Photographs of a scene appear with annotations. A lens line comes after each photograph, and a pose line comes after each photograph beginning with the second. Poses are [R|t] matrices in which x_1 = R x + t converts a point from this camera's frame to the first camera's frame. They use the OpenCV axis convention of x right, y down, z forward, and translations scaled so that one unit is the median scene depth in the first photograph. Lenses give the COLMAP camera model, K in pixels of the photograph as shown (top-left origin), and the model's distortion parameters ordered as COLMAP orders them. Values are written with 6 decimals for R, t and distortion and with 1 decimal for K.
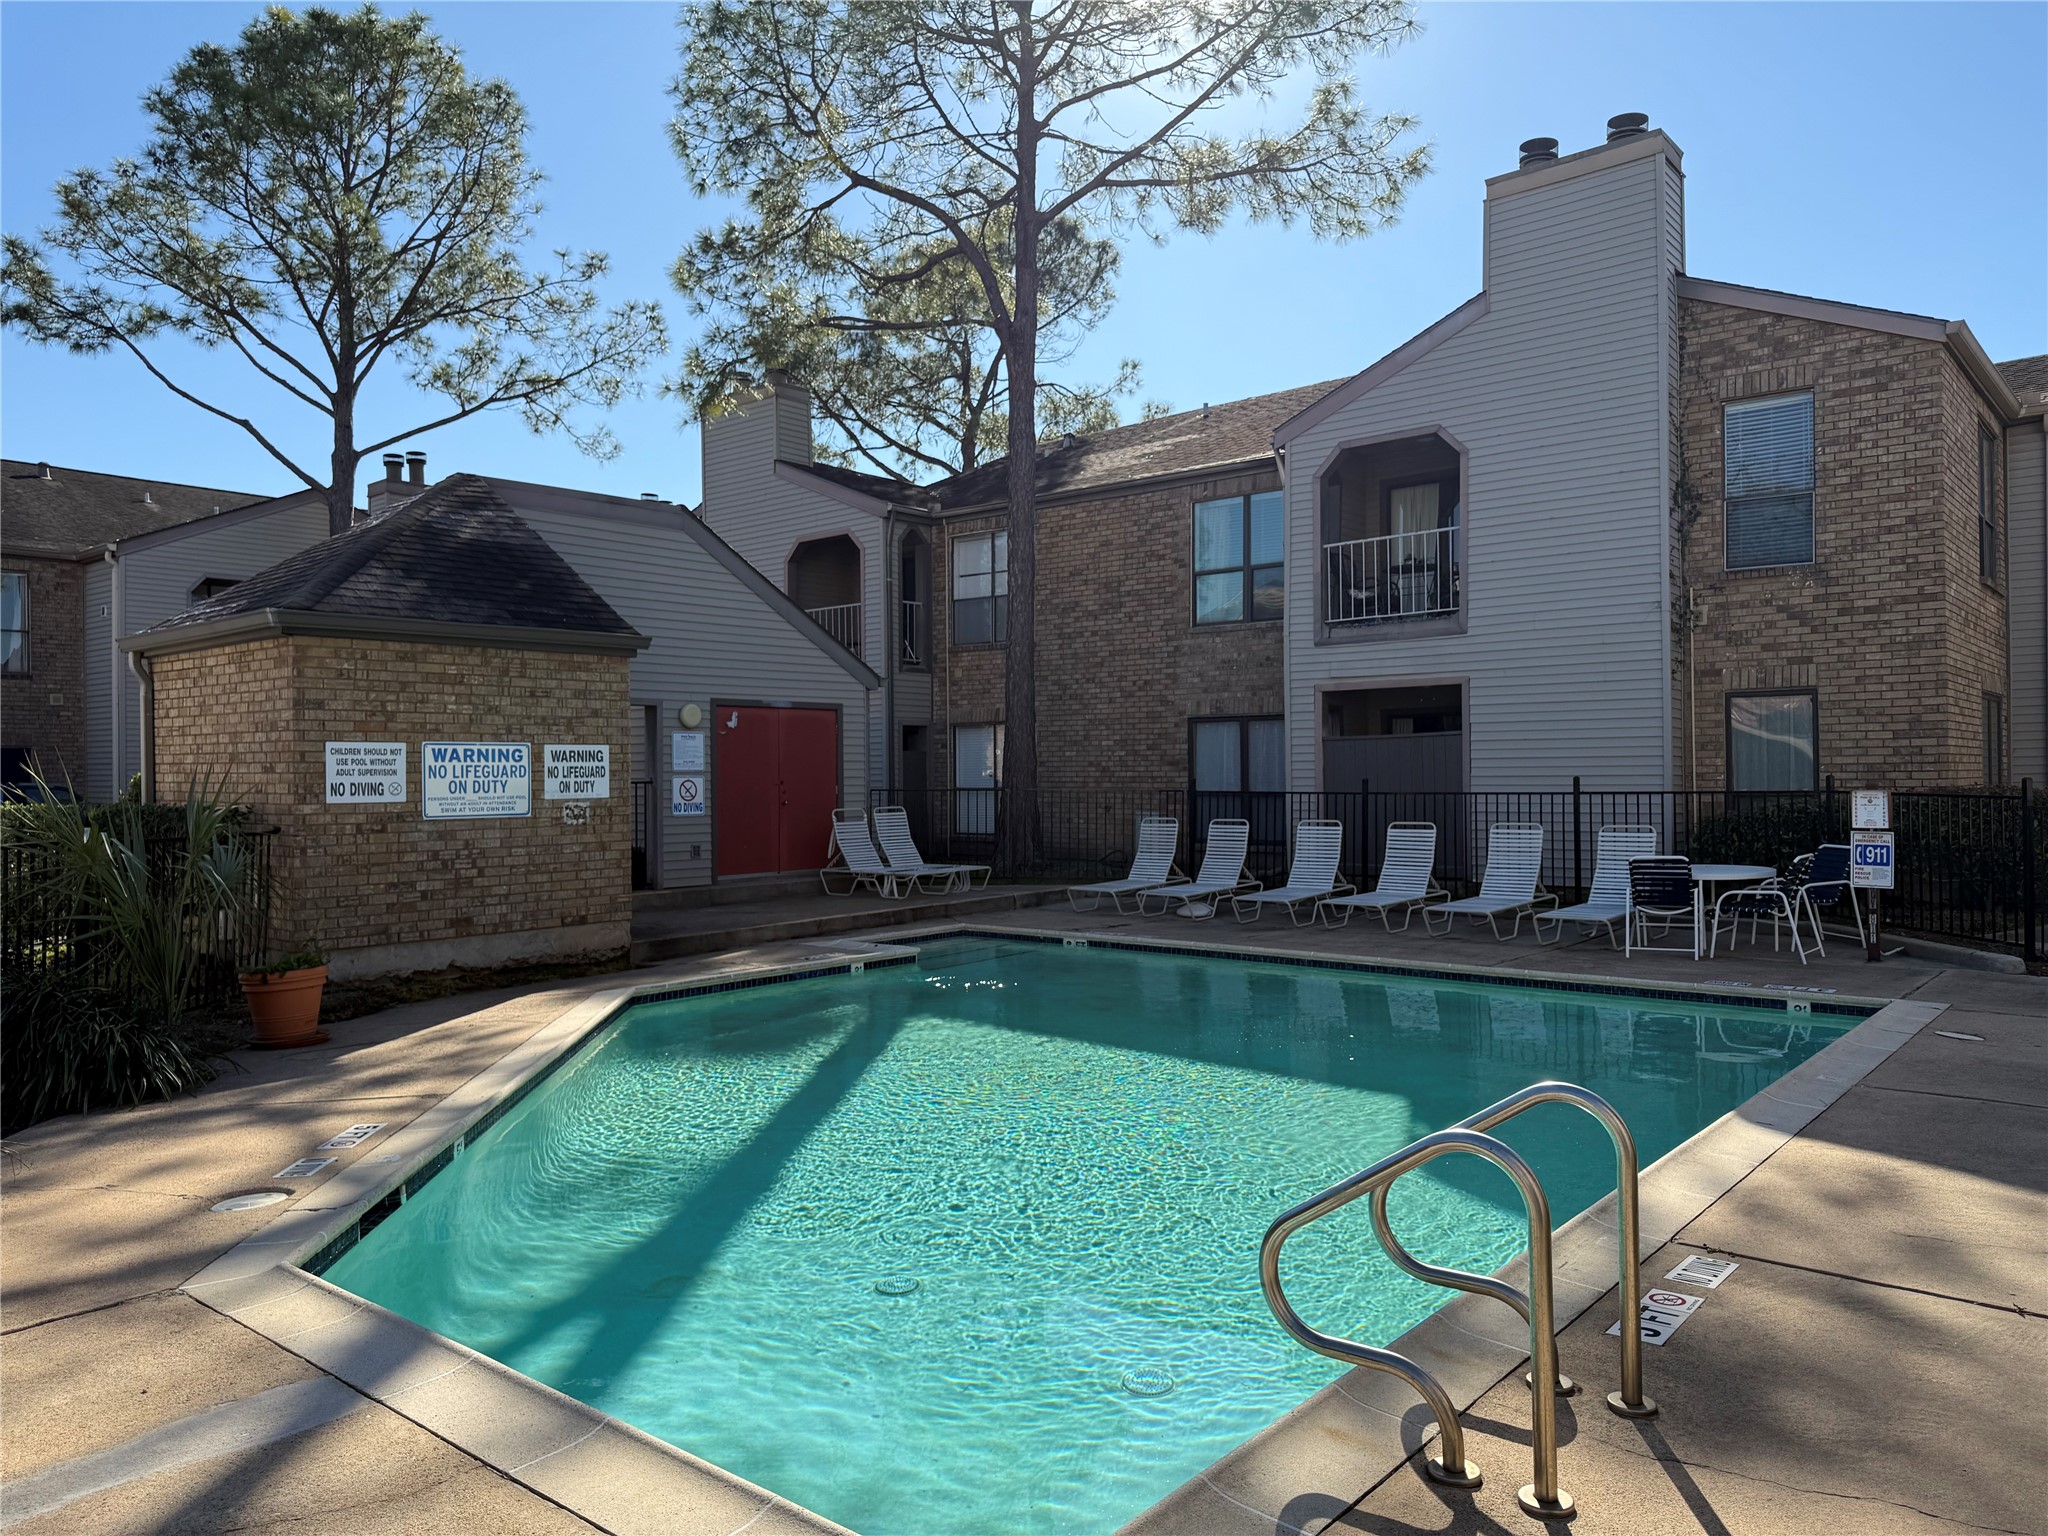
lens RADIAL K [[1450.7, 0, 1002.2], [0, 1450.7, 779.4], [0, 0, 1]] dist [0.057788, -0.072855]
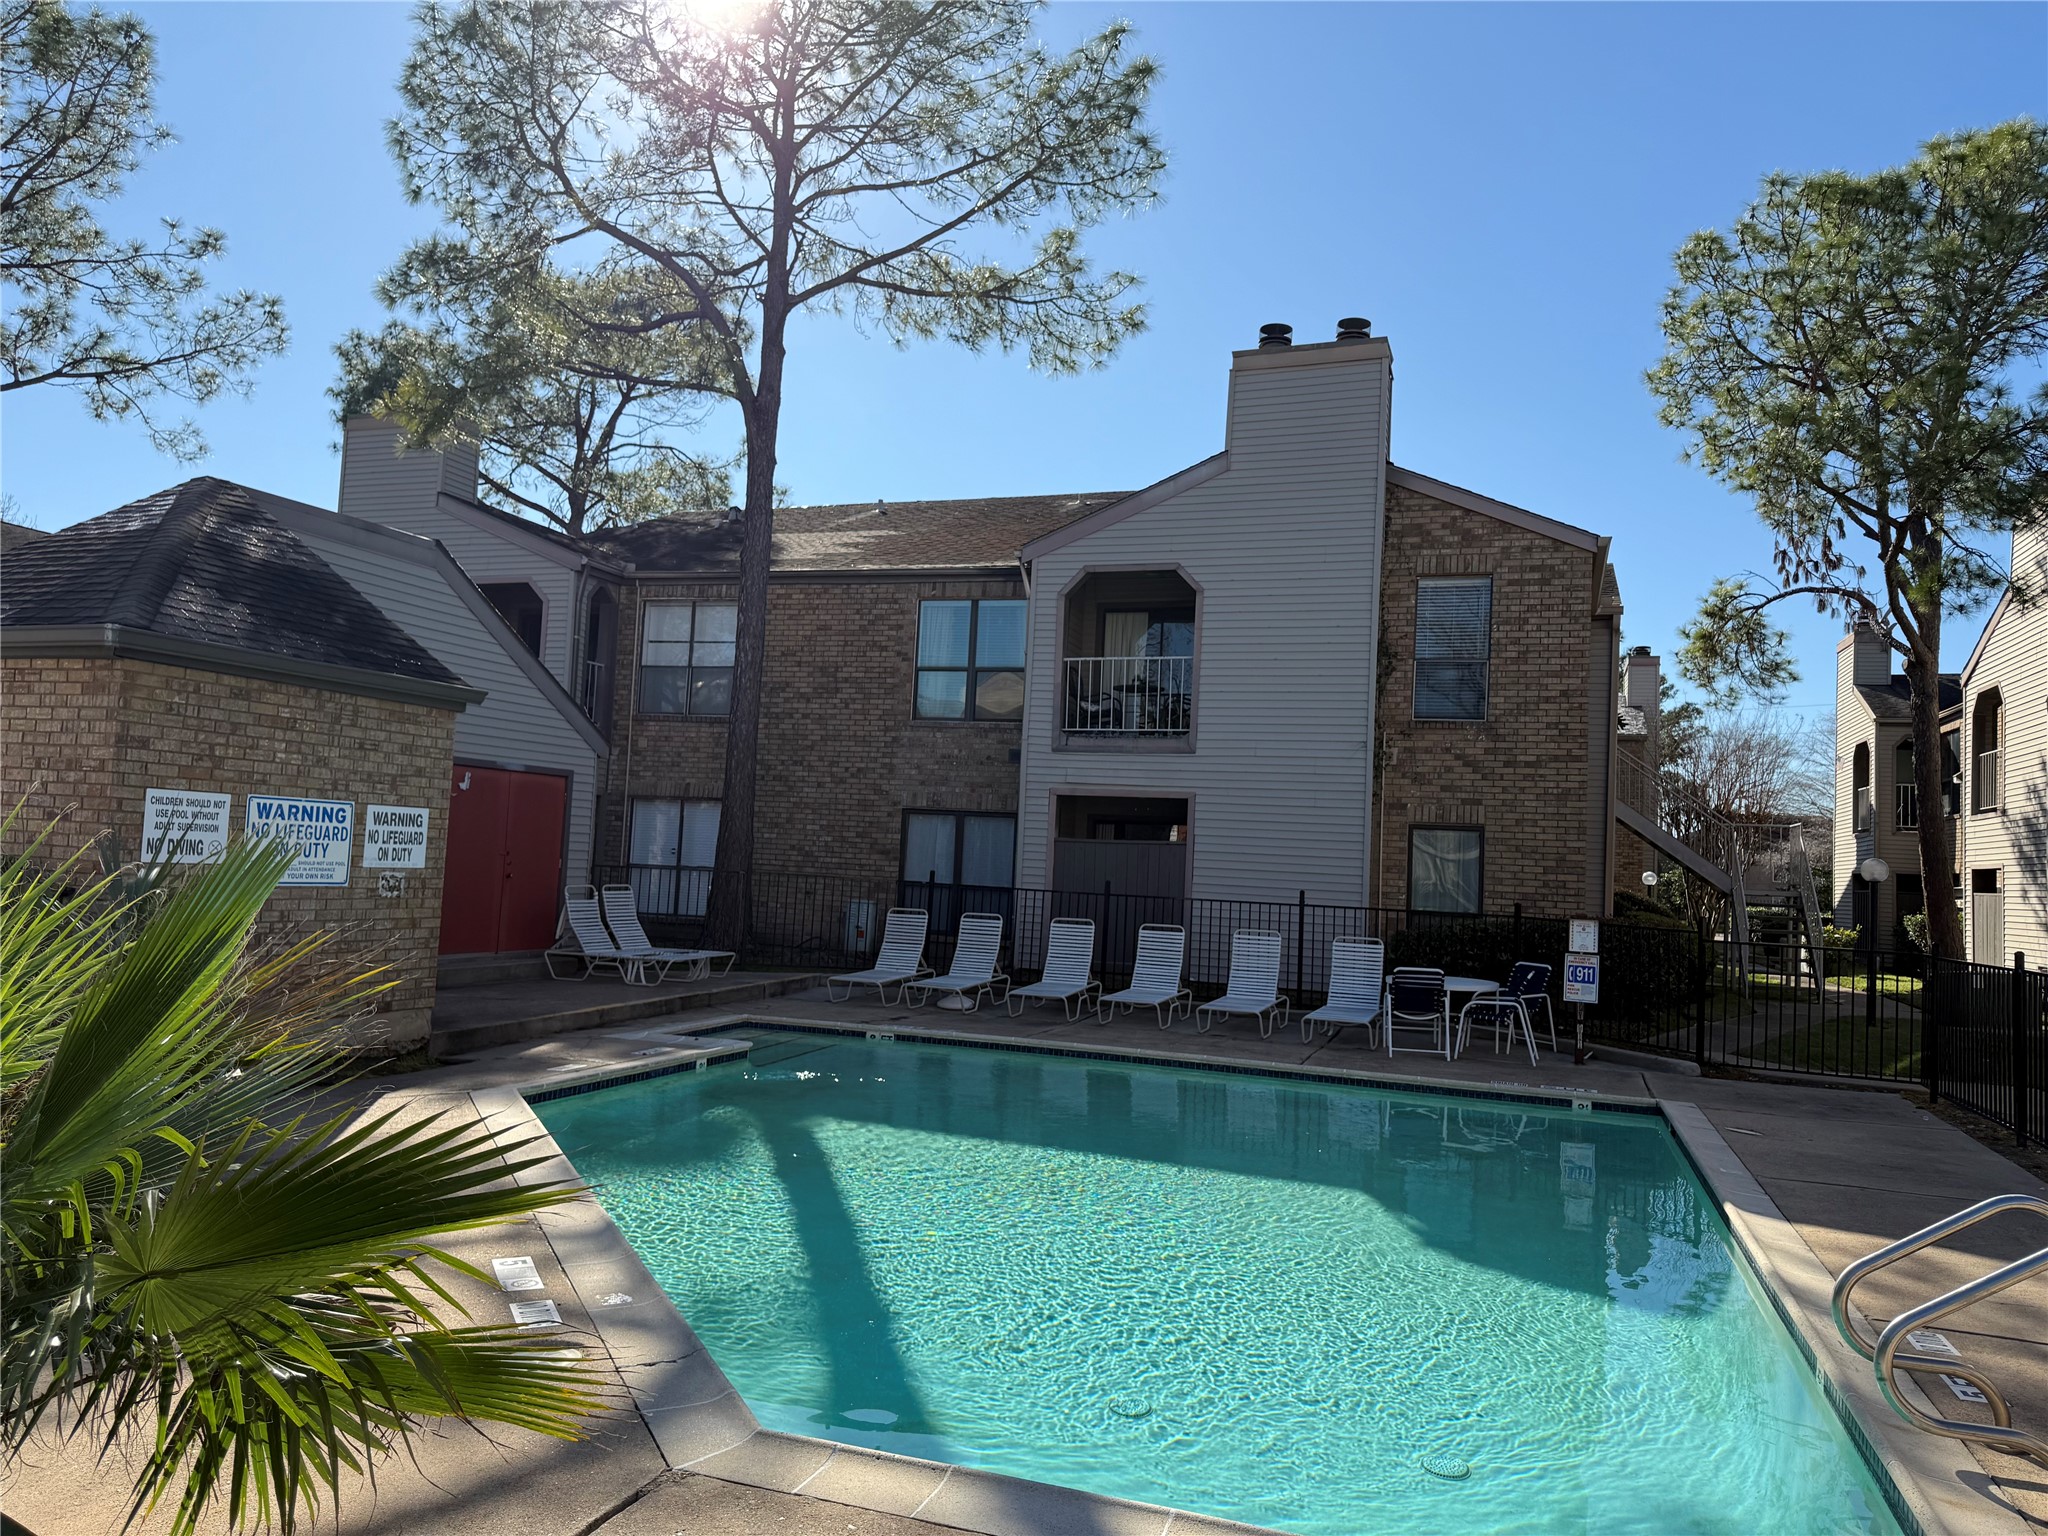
lens RADIAL K [[1450.7, 0, 1036.9], [0, 1450.7, 781.6], [0, 0, 1]] dist [0.057788, -0.072855]
pose [[0.933610, 0.074795, 0.350396, -0.177333], [-0.056068, 0.996418, -0.063304, -0.003185], [-0.353875, 0.039455, 0.934460, 0.026461]]
